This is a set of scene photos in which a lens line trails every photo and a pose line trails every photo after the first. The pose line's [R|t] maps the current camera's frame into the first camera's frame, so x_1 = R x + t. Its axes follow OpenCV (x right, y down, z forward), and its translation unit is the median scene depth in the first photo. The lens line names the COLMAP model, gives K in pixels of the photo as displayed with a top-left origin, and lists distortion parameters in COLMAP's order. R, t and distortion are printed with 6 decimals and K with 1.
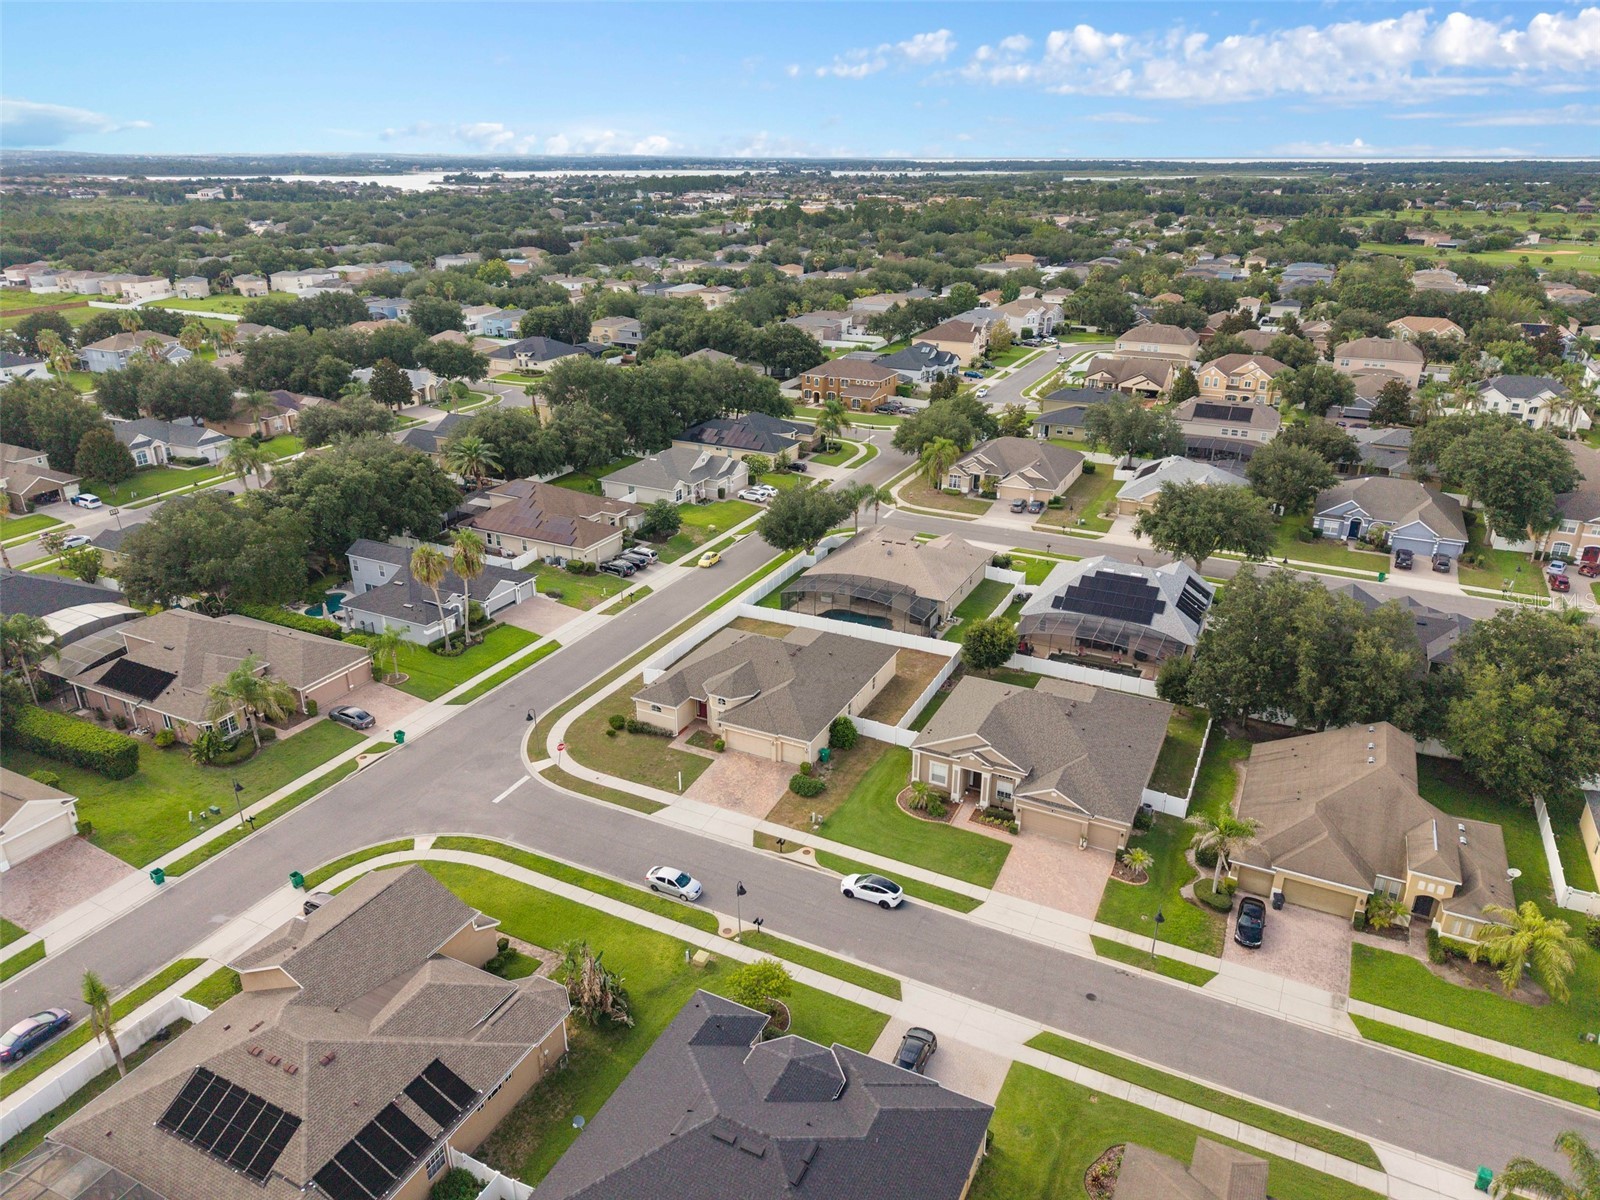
lens RADIAL K [[1053.4, 0, 803.0], [0, 1053.4, 601.2], [0, 0, 1]] dist [0.113747, -0.145442]
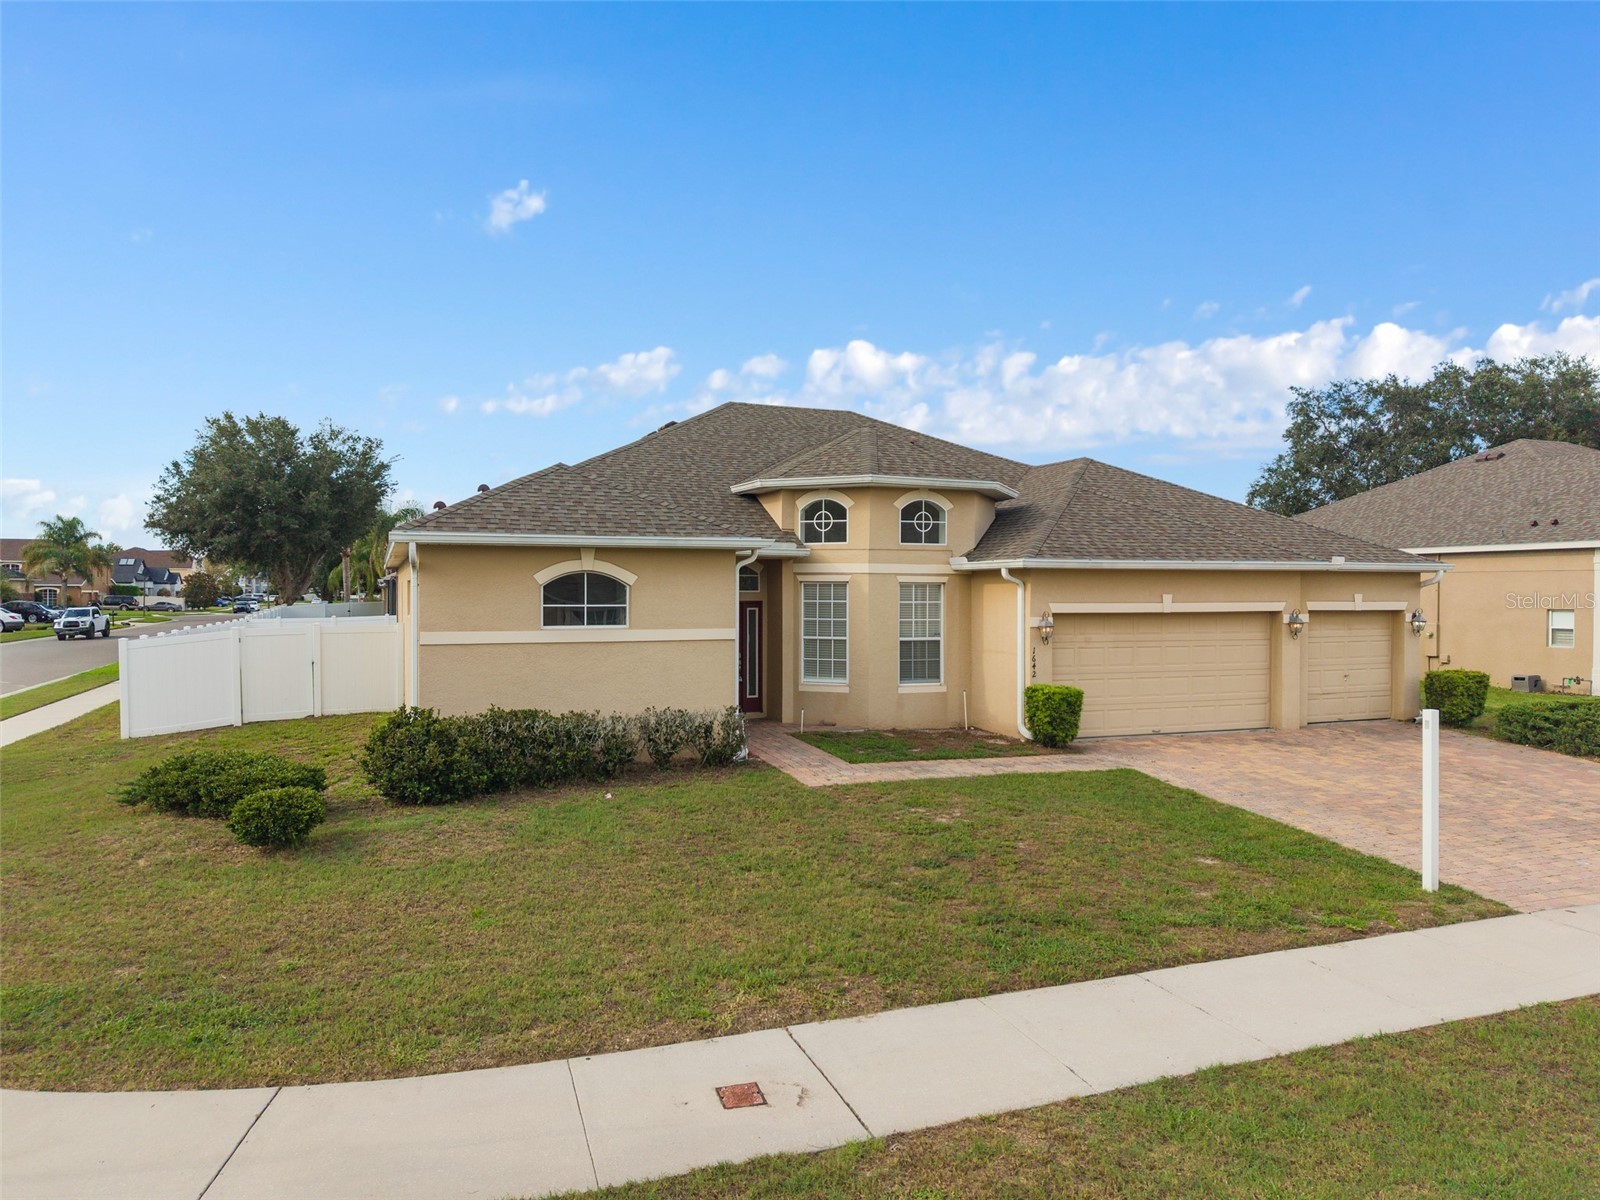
lens RADIAL K [[1072.2, 0, 793.8], [0, 1072.2, 602.6], [0, 0, 1]] dist [0.010965, -0.002860]
pose [[0.672756, -0.008416, 0.739816, -0.184188], [0.287738, 0.924194, -0.251143, 0.118950], [-0.681620, 0.381831, 0.624179, 0.717880]]
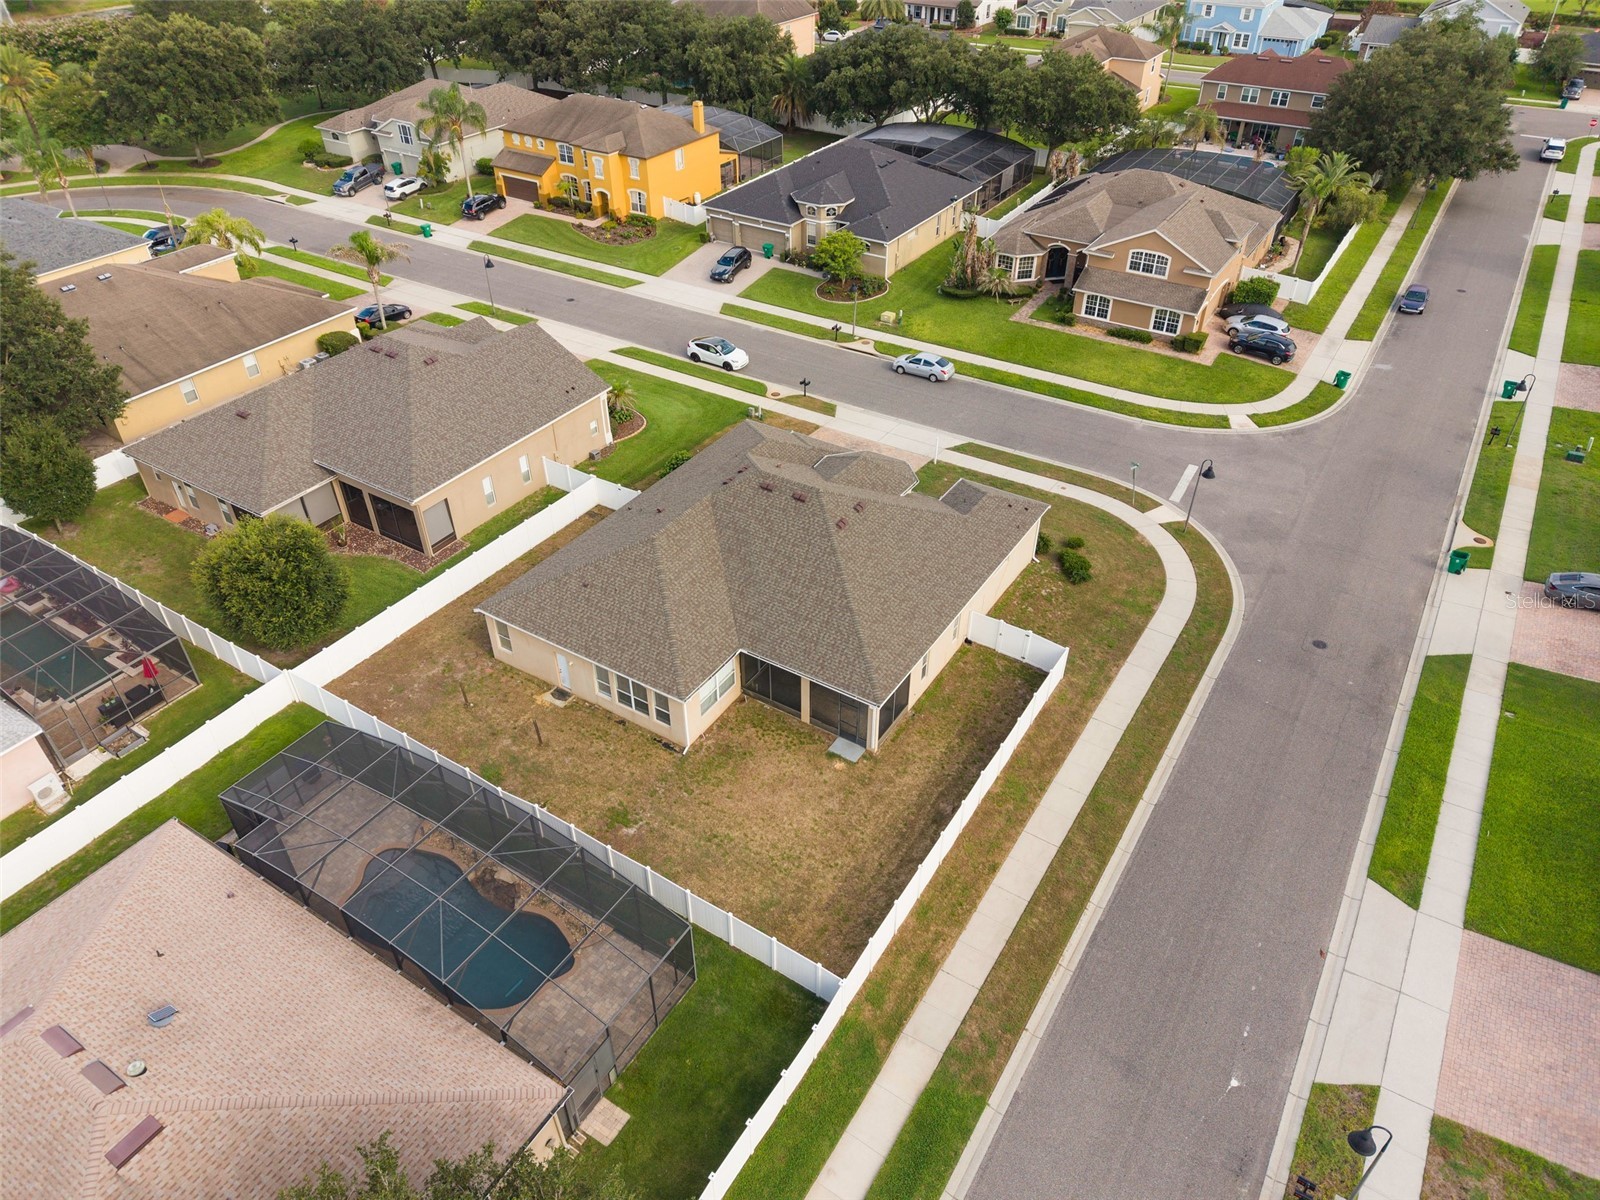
lens RADIAL K [[1065.3, 0, 796.4], [0, 1065.3, 597.1], [0, 0, 1]] dist [0.026493, -0.015998]
pose [[-0.994247, -0.065360, 0.084855, -0.066727], [0.041173, 0.498138, 0.866120, -0.294108], [-0.098879, 0.864631, -0.492581, 1.071073]]
